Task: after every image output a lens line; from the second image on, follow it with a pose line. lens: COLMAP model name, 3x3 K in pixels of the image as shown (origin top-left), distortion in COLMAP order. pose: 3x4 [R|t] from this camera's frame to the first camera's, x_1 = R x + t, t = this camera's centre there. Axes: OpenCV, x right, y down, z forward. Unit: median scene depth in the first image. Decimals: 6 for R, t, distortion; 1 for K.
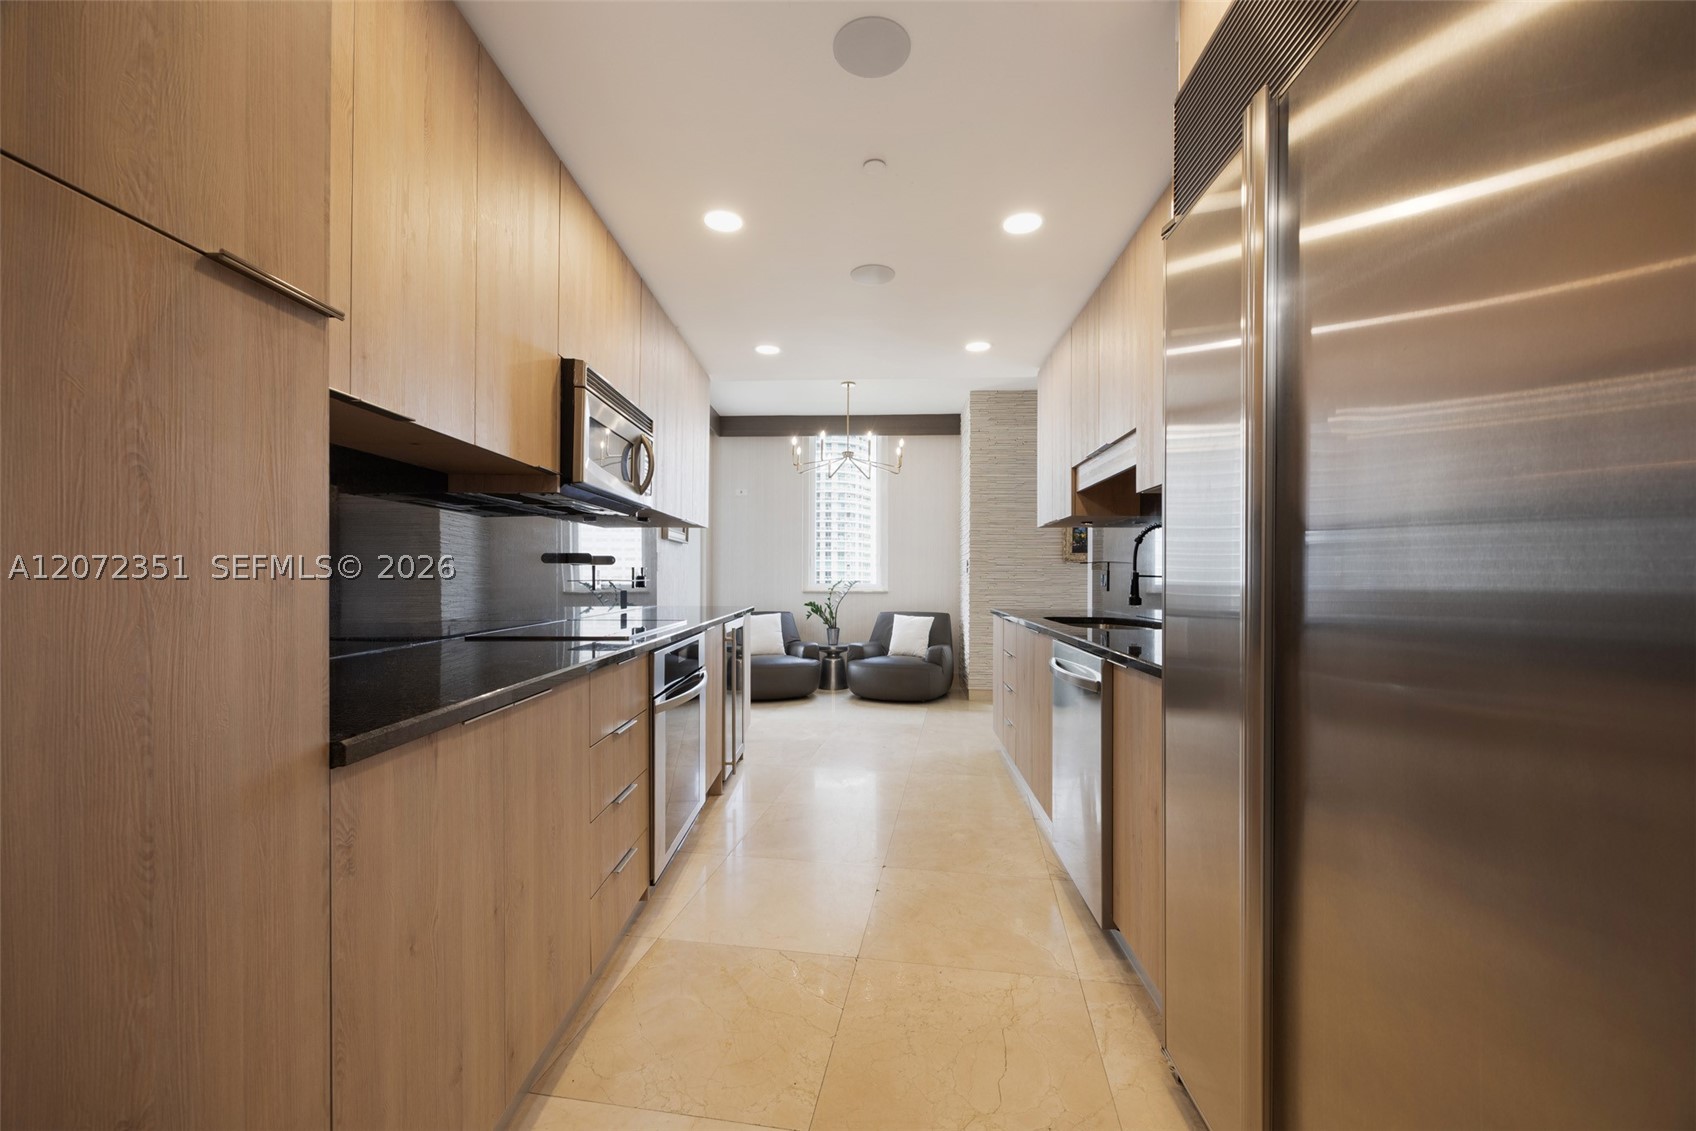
lens RADIAL K [[669.7, 0, 842.4], [0, 669.7, 571.3], [0, 0, 1]] dist [-0.004455, -0.000325]
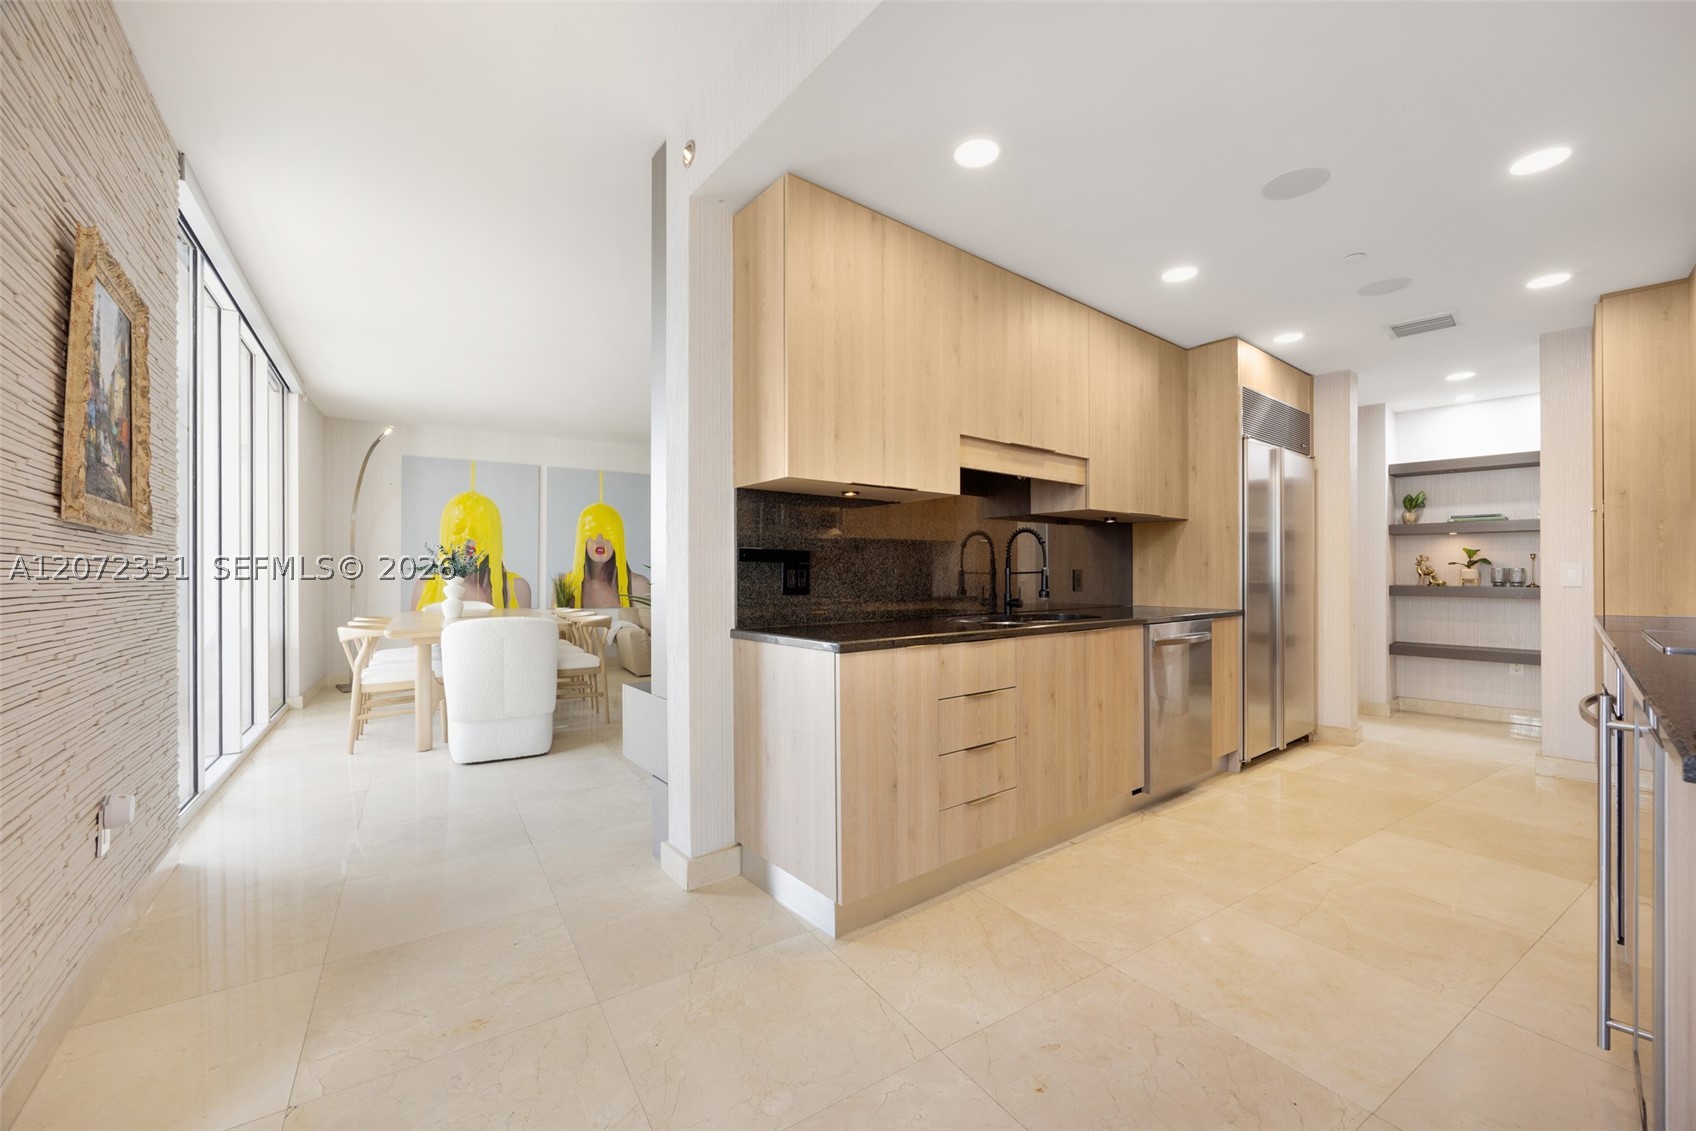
lens RADIAL K [[669.7, 0, 853.5], [0, 669.7, 571.3], [0, 0, 1]] dist [-0.004455, -0.000325]
pose [[-0.681446, 0.001014, 0.731867, -0.246493], [-0.001911, 0.999993, -0.003165, 0.011210], [-0.731866, -0.003555, -0.681440, 2.691541]]
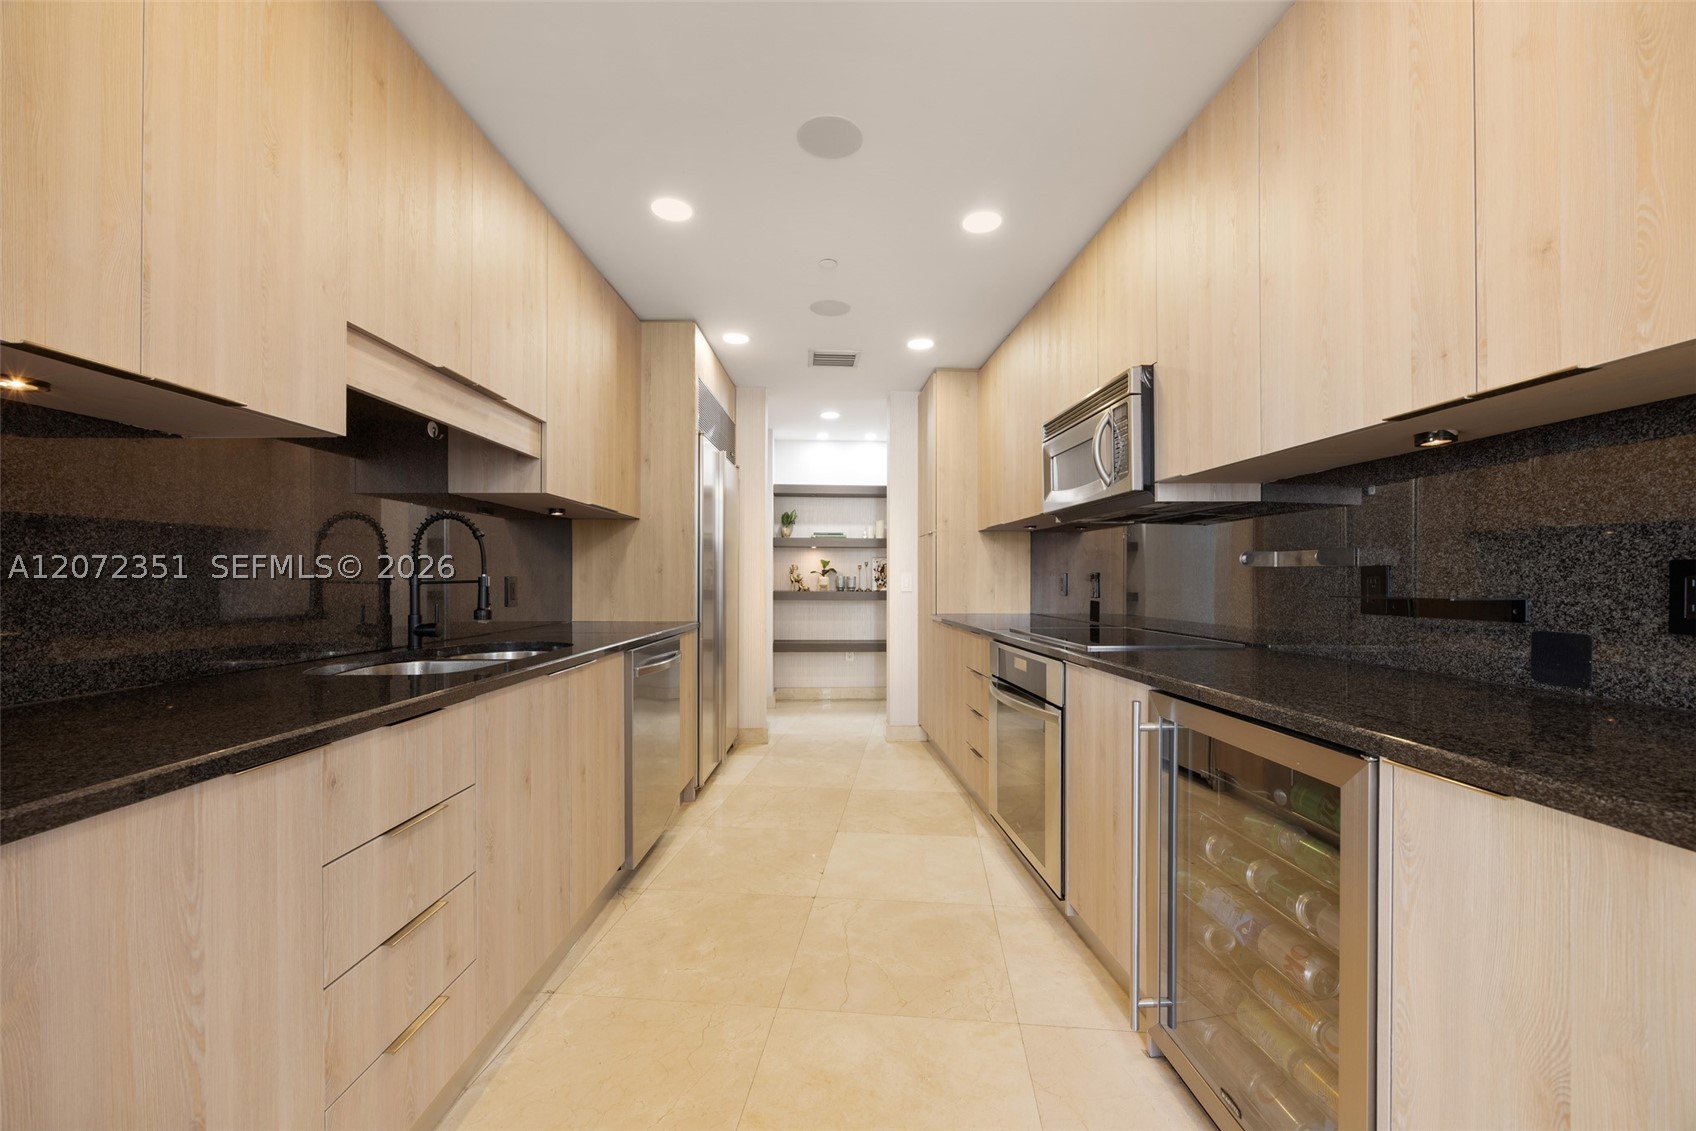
lens RADIAL K [[669.7, 0, 851.2], [0, 669.7, 578.2], [0, 0, 1]] dist [-0.004455, -0.000325]
pose [[-0.997153, -0.003987, -0.075300, 0.101966], [-0.003813, 0.999990, -0.002452, 0.003278], [0.075309, -0.002158, -0.997158, 2.371188]]
